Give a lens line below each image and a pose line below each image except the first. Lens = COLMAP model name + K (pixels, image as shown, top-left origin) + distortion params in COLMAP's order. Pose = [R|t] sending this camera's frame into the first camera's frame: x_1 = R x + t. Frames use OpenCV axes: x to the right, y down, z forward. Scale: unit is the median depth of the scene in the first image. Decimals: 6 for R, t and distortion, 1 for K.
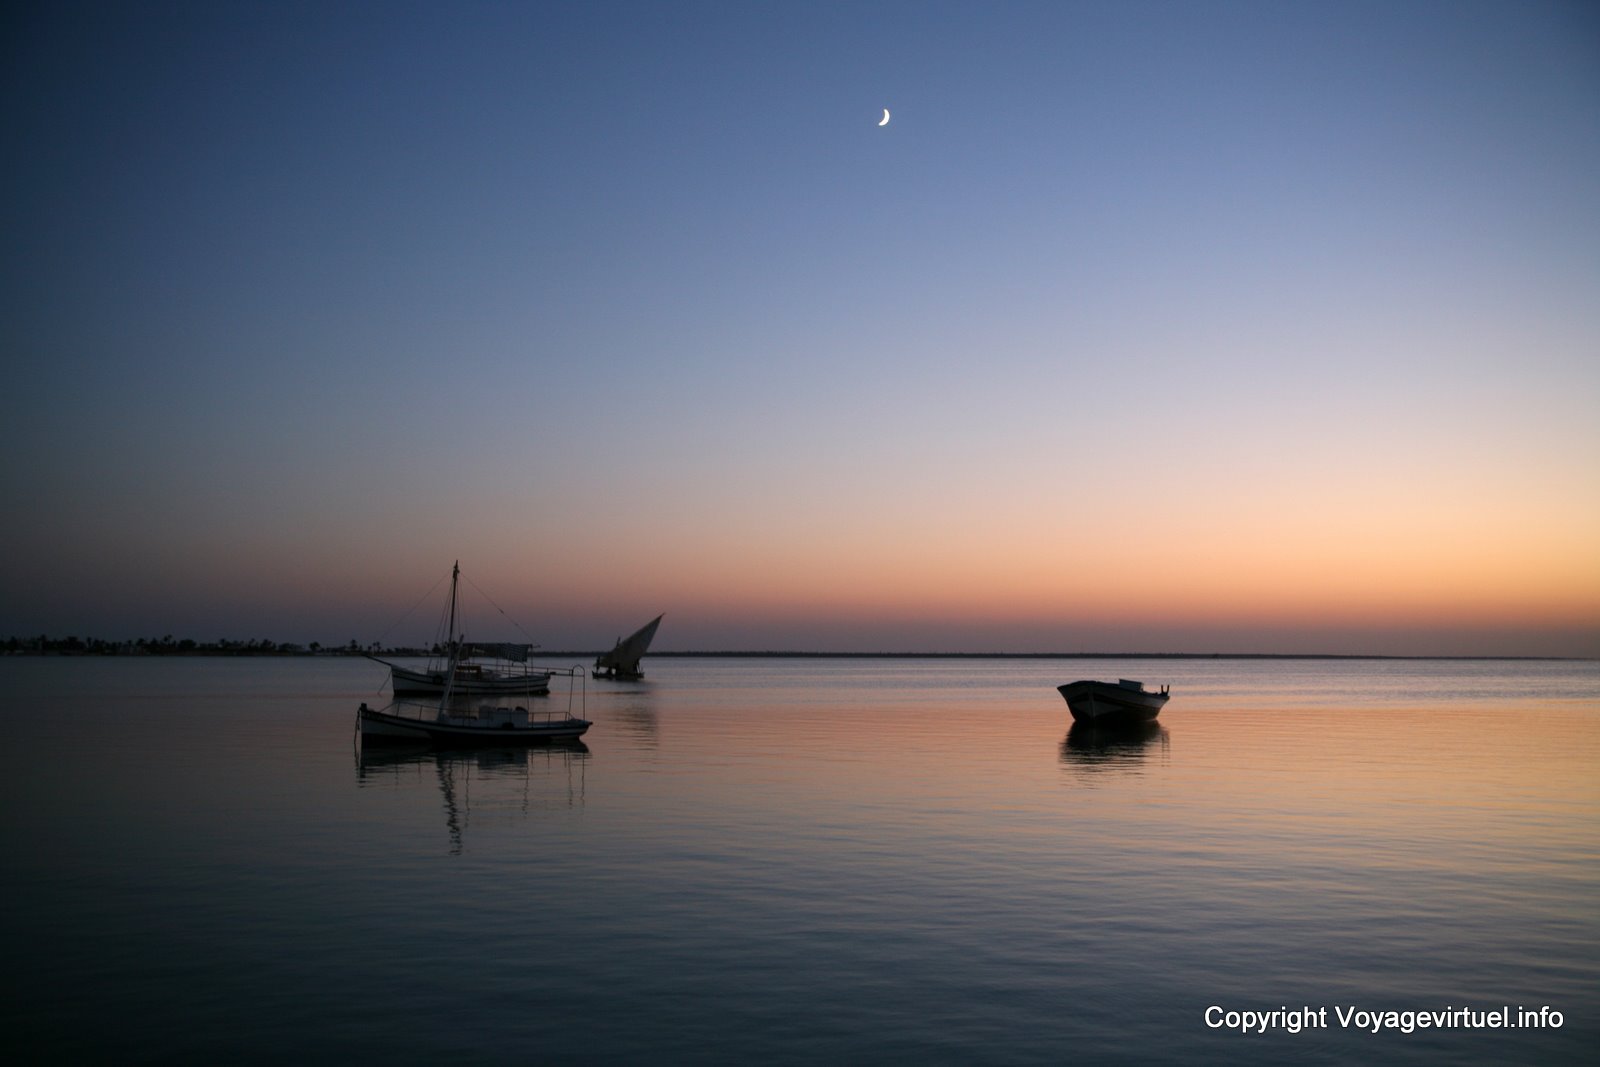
lens RADIAL K [[1682.7, 0, 800.1], [0, 1682.7, 535.8], [0, 0, 1]] dist [-0.029493, 0.000000]
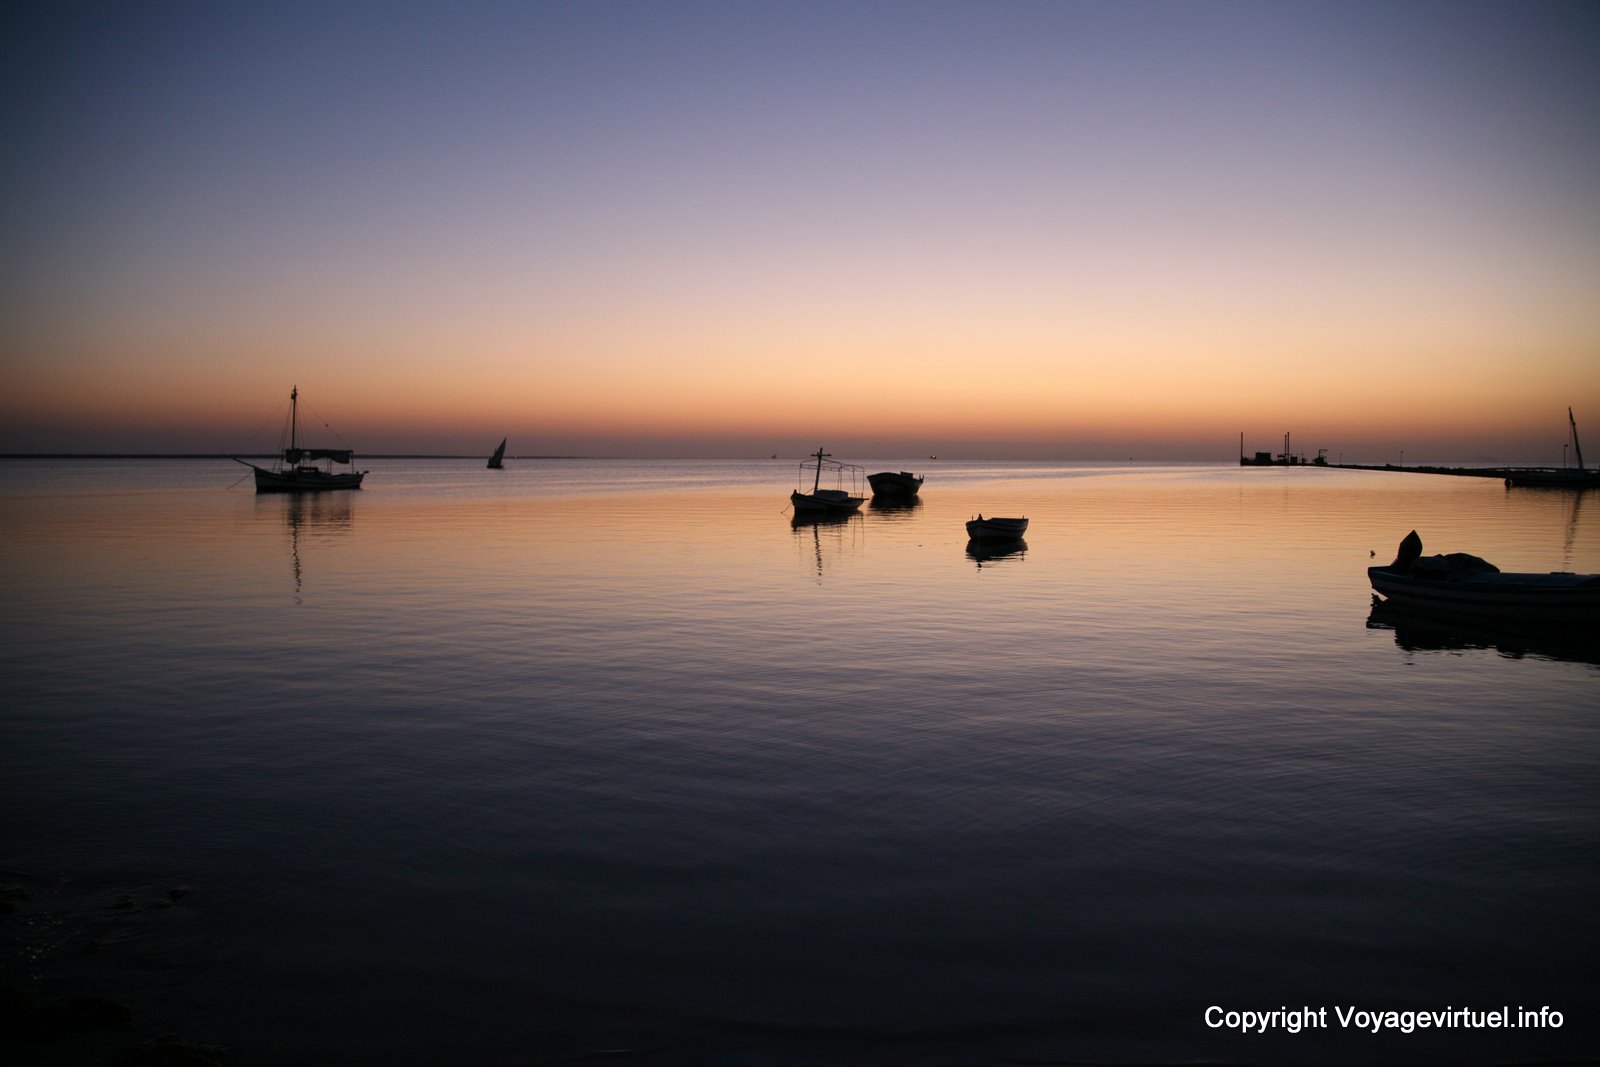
lens RADIAL K [[1288.2, 0, 807.9], [0, 1288.2, 533.1], [0, 0, 1]] dist [-0.070409, 0.004426]
pose [[0.790144, -0.037426, 0.611777, -0.501593], [-0.043764, 0.992141, 0.117218, -0.004169], [-0.611357, -0.119393, 0.782297, -0.011600]]
